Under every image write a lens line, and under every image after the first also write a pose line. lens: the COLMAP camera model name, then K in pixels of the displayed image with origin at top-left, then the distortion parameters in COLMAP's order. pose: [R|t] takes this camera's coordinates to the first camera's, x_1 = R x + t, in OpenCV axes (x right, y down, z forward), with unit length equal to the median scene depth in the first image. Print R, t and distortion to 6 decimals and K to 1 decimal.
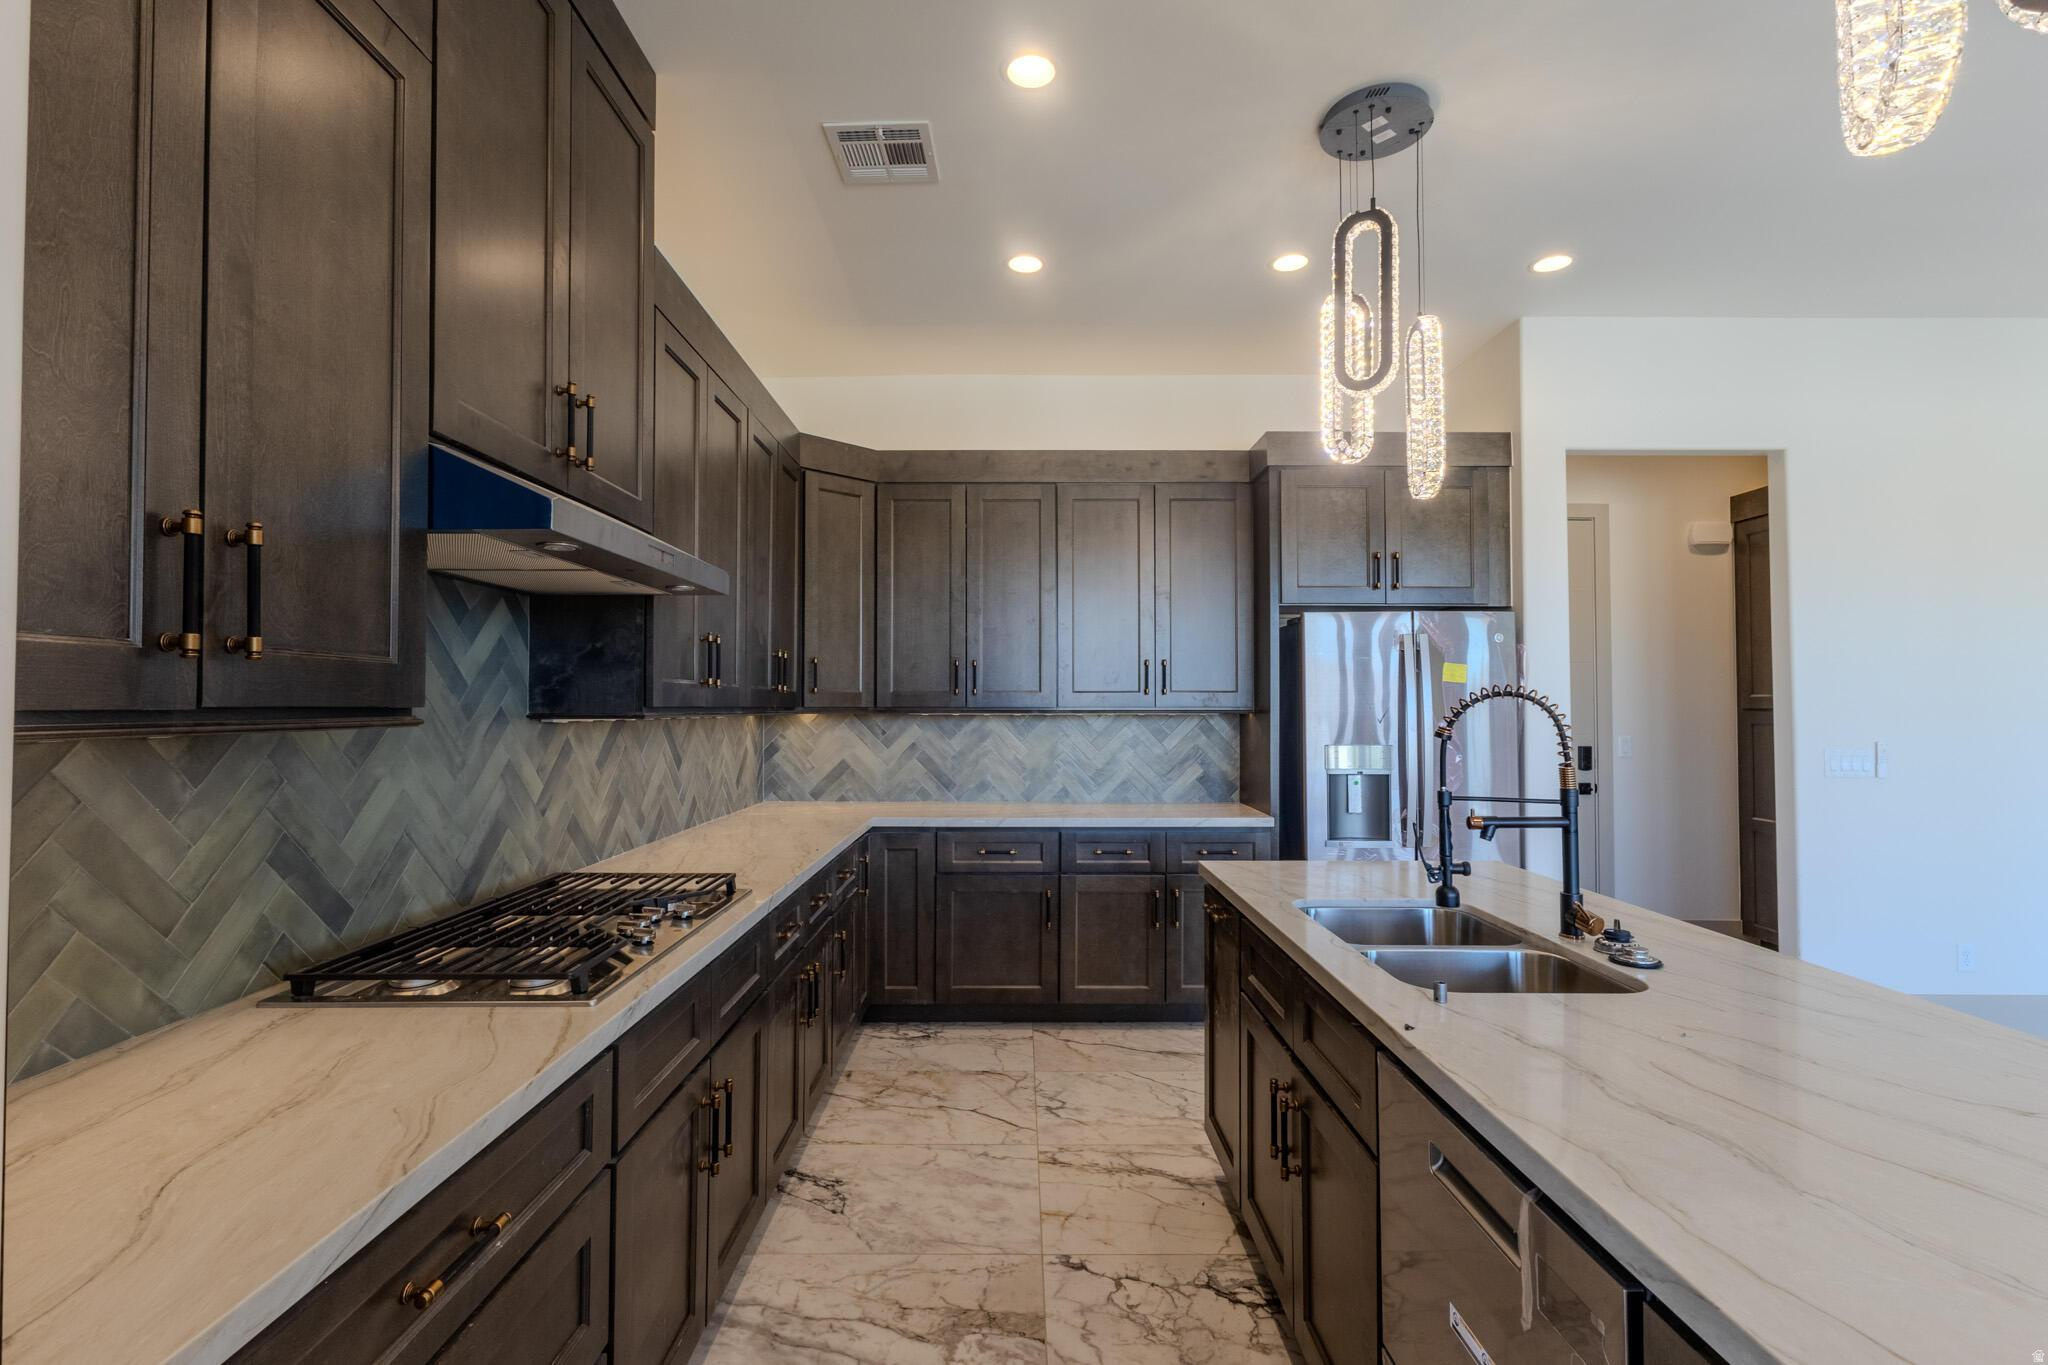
lens RADIAL K [[943.4, 0, 1025.7], [0, 943.4, 679.8], [0, 0, 1]] dist [-0.002125, 0.000061]
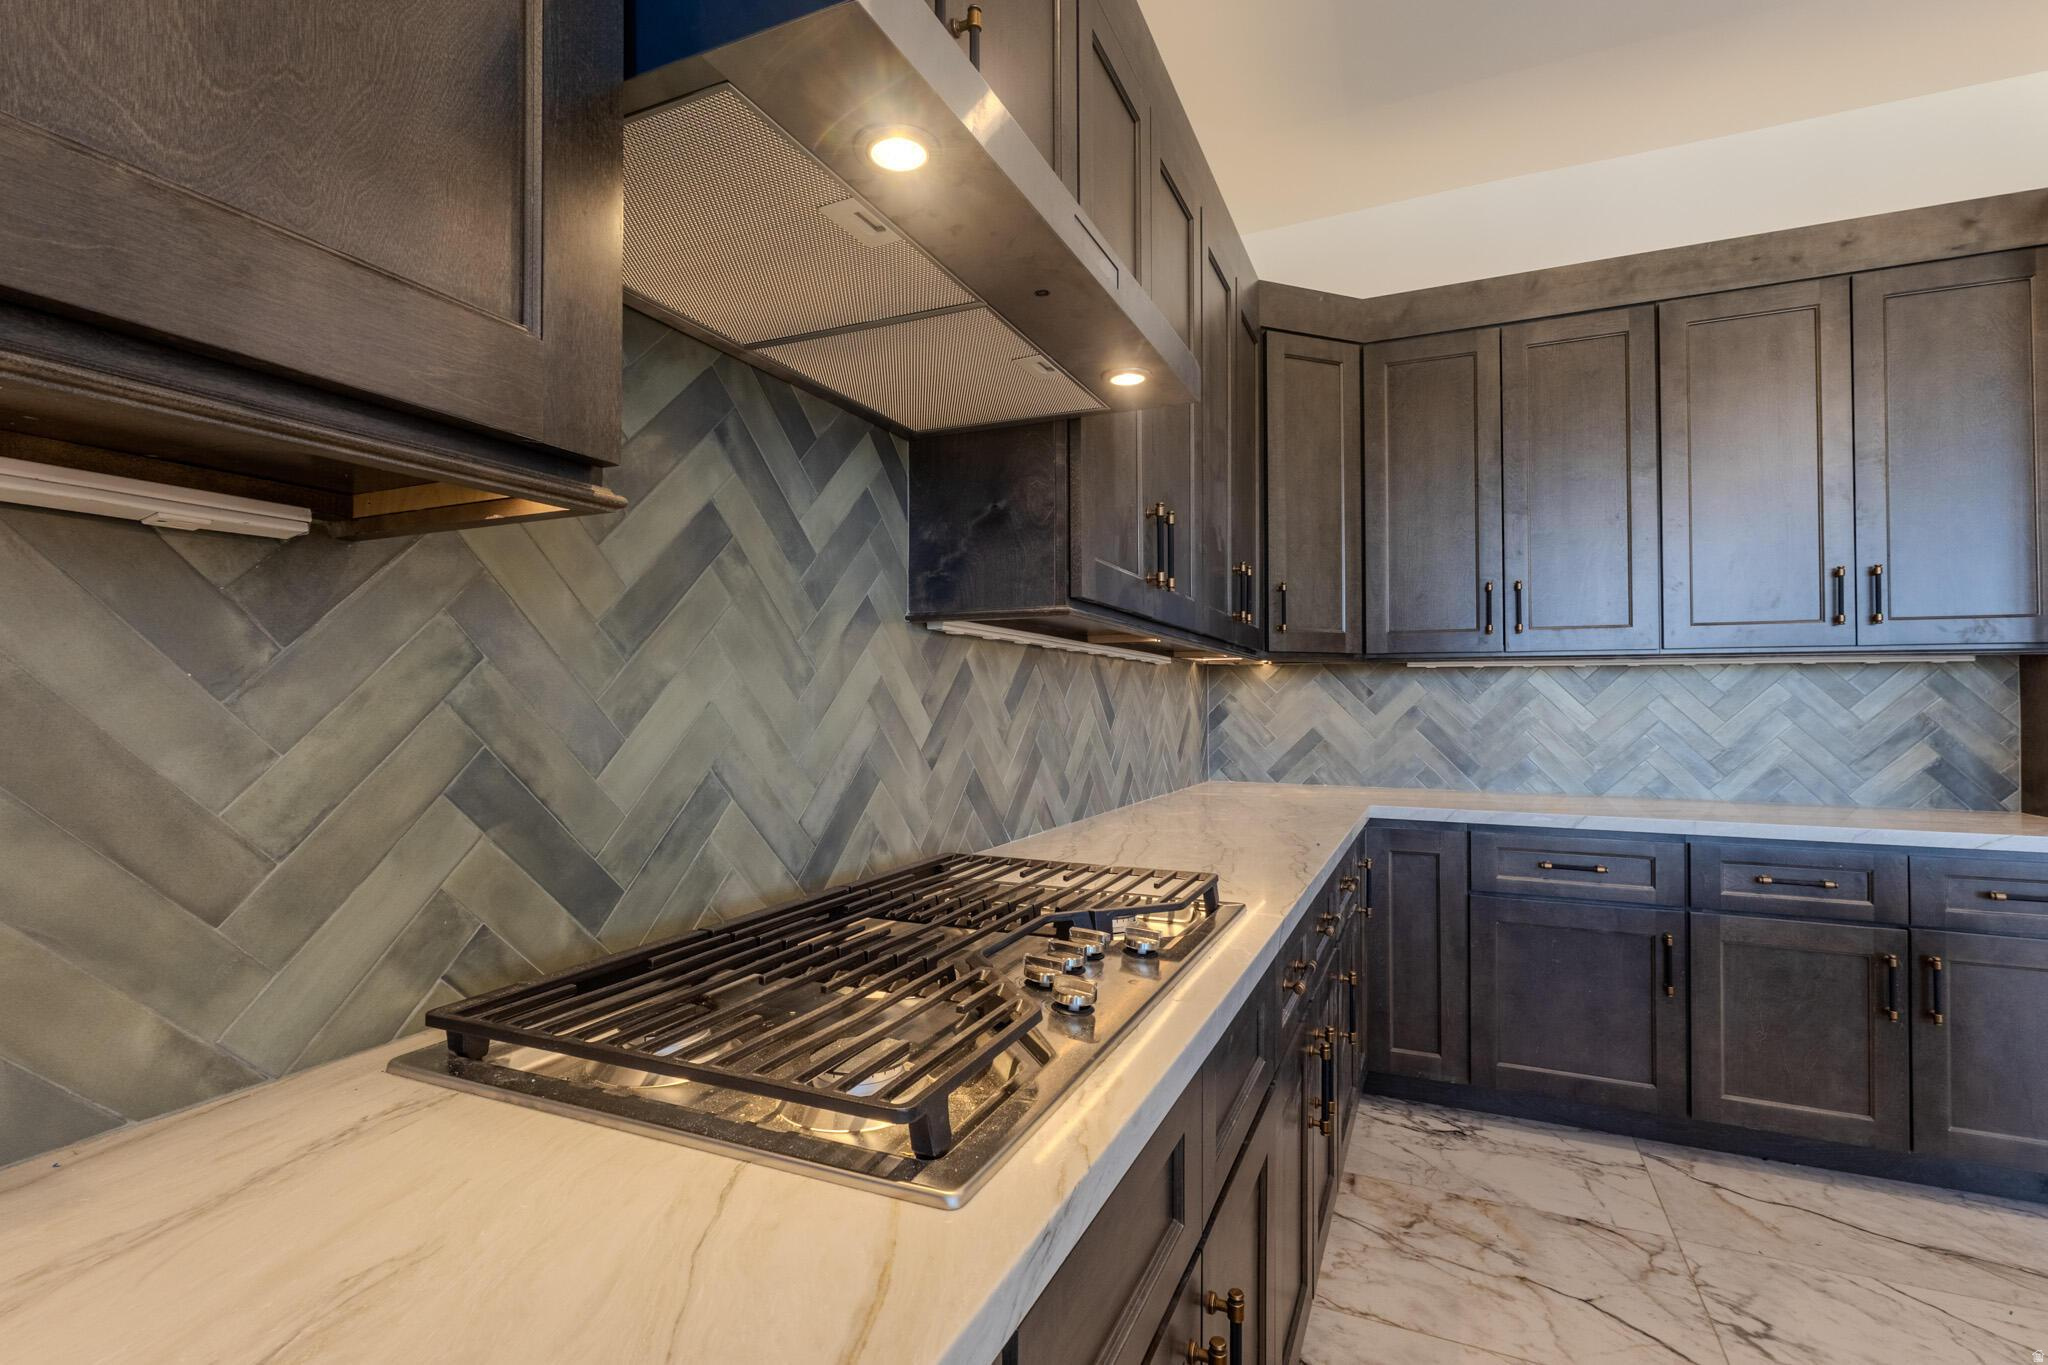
lens RADIAL K [[959.6, 0, 1027.7], [0, 959.6, 675.8], [0, 0, 1]] dist [0.000322, 0.000180]
pose [[0.911650, -0.008290, -0.410885, -0.114506], [0.008160, 0.999965, -0.002071, 0.055952], [0.410887, -0.001464, 0.911685, 0.278536]]
